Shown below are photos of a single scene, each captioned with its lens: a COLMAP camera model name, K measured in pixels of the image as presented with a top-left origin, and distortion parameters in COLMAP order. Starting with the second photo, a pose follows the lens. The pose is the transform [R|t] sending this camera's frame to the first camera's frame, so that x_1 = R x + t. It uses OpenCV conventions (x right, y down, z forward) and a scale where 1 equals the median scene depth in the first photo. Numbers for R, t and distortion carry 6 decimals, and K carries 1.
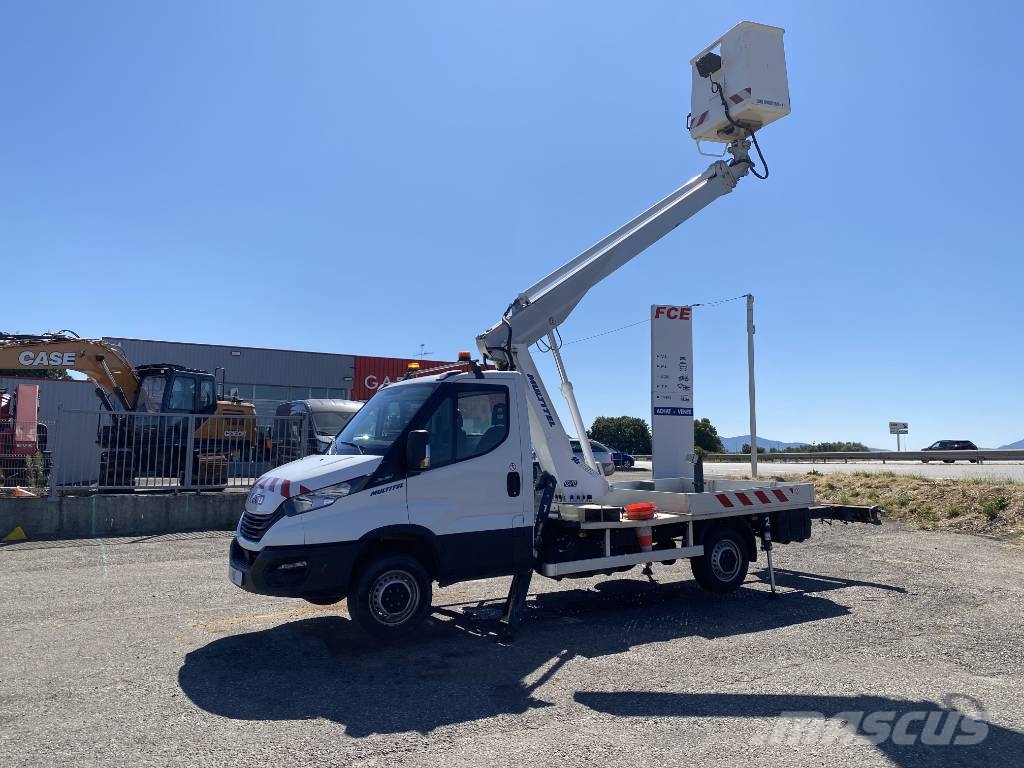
lens RADIAL K [[781.9, 0, 520.5], [0, 781.9, 336.1], [0, 0, 1]] dist [0.076869, -0.076271]
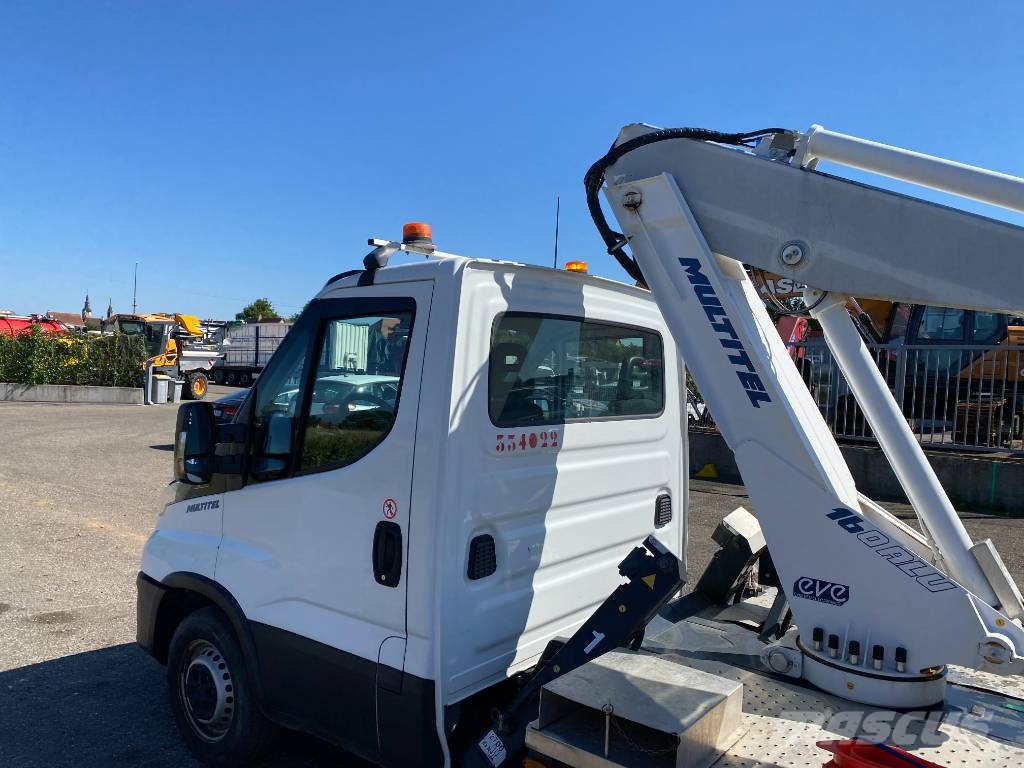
lens RADIAL K [[781.9, 0, 500.9], [0, 781.9, 361.9], [0, 0, 1]] dist [0.076869, -0.076271]
pose [[0.346677, 0.015428, -0.937858, 0.316967], [0.101869, 0.993331, 0.053996, 0.067755], [0.932436, -0.114258, 0.342794, 0.788180]]
